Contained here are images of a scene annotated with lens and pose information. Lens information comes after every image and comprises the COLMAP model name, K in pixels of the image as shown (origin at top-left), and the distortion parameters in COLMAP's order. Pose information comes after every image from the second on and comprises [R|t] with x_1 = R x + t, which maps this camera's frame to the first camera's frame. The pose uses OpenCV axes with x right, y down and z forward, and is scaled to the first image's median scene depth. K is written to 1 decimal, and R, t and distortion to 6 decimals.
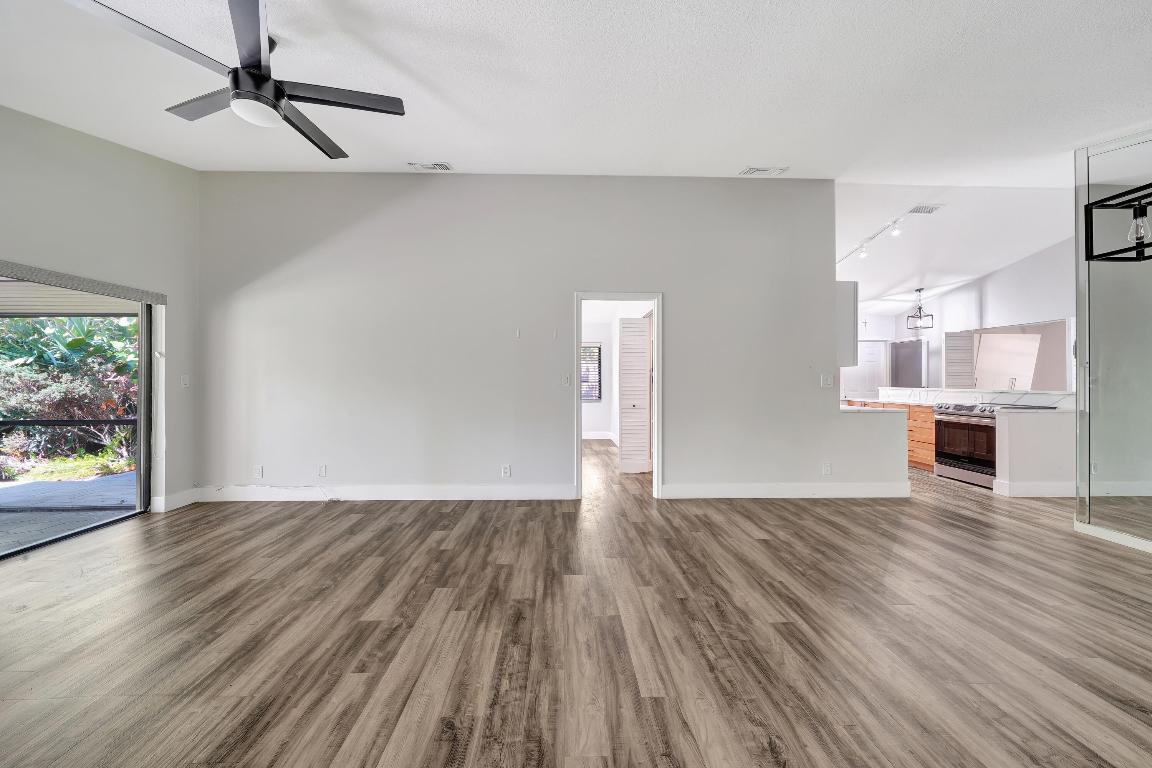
lens RADIAL K [[399.2, 0, 572.2], [0, 399.2, 379.7], [0, 0, 1]] dist [0.000133, 0.000059]
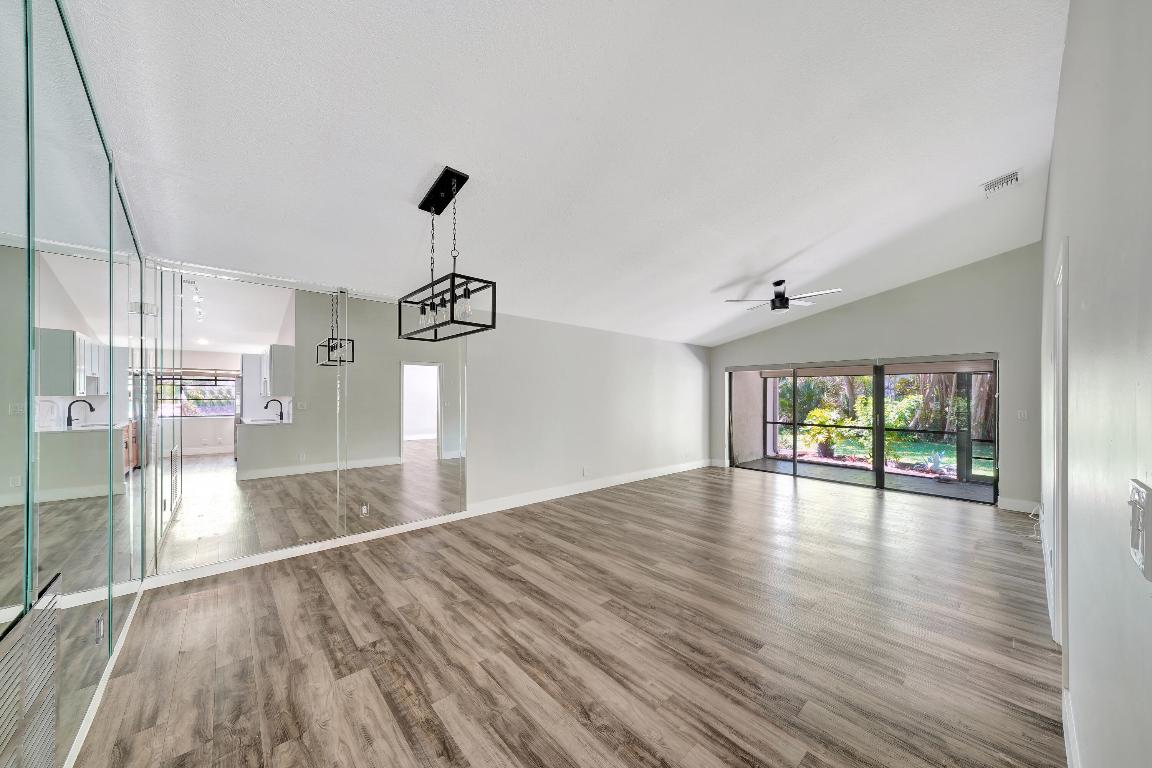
lens RADIAL K [[395.4, 0, 568.1], [0, 395.4, 399.4], [0, 0, 1]] dist [0.000150, 0.000102]
pose [[-0.771777, 0.001702, -0.635891, 1.348241], [-0.004132, 0.999962, 0.007692, -0.062948], [0.635880, 0.008564, -0.771741, 1.482140]]
